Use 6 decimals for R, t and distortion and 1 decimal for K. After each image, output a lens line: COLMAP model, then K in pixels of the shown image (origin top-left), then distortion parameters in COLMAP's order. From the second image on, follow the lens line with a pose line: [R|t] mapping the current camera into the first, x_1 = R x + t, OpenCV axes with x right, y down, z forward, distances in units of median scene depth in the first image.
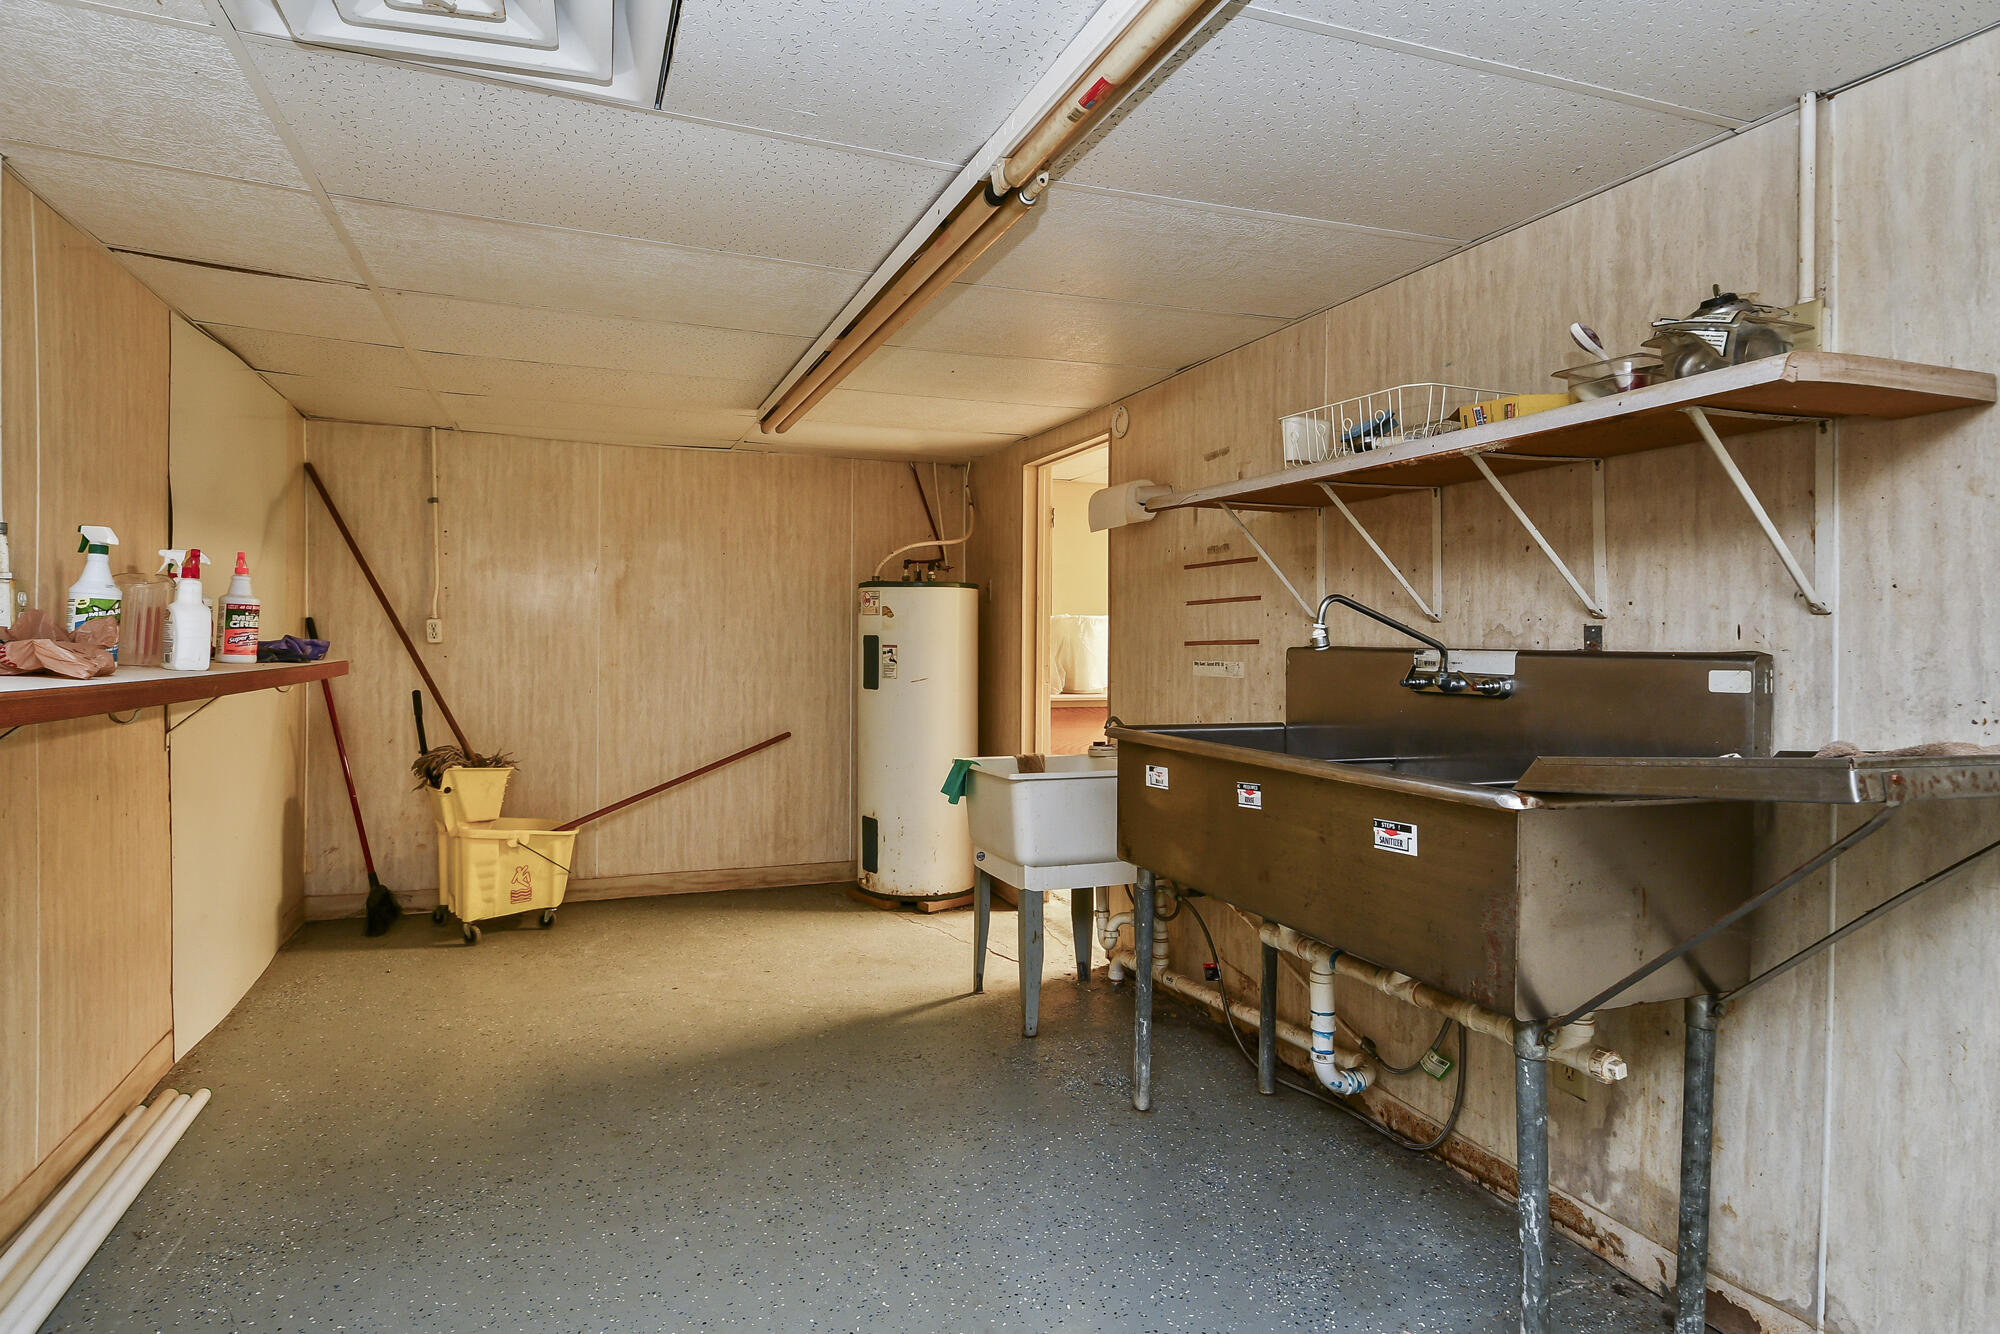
lens RADIAL K [[1057.6, 0, 1001.0], [0, 1057.6, 627.5], [0, 0, 1]] dist [0.005658, -0.009125]
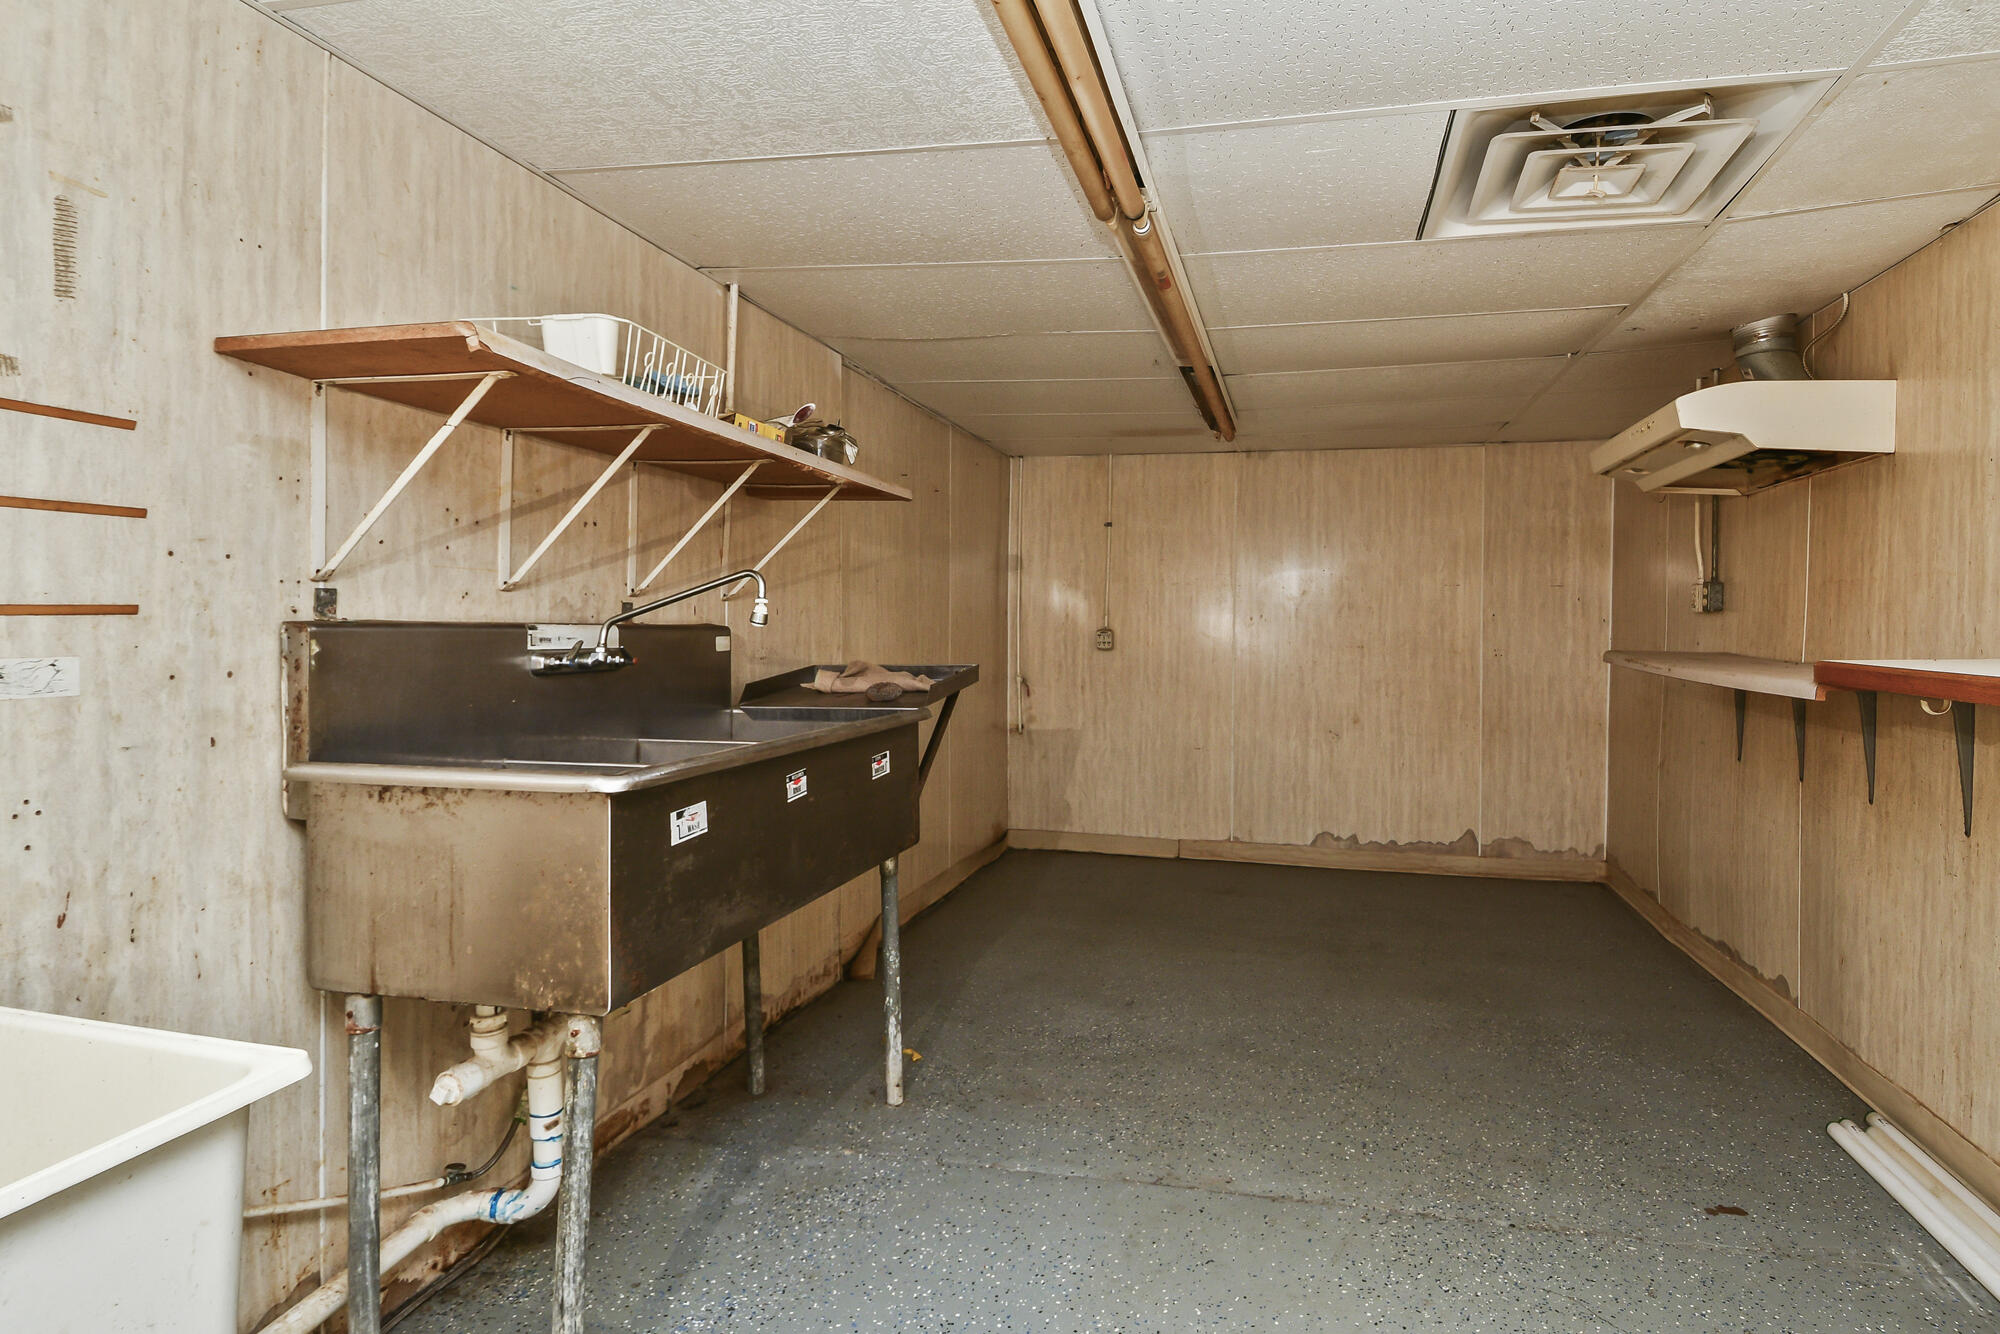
lens RADIAL K [[1057.6, 0, 1001.0], [0, 1057.6, 627.5], [0, 0, 1]] dist [0.005658, -0.009125]
pose [[-0.784558, -0.008894, 0.619991, -0.434947], [-0.016197, 0.999850, -0.006153, 0.023737], [-0.619843, -0.014870, -0.784585, 1.492398]]
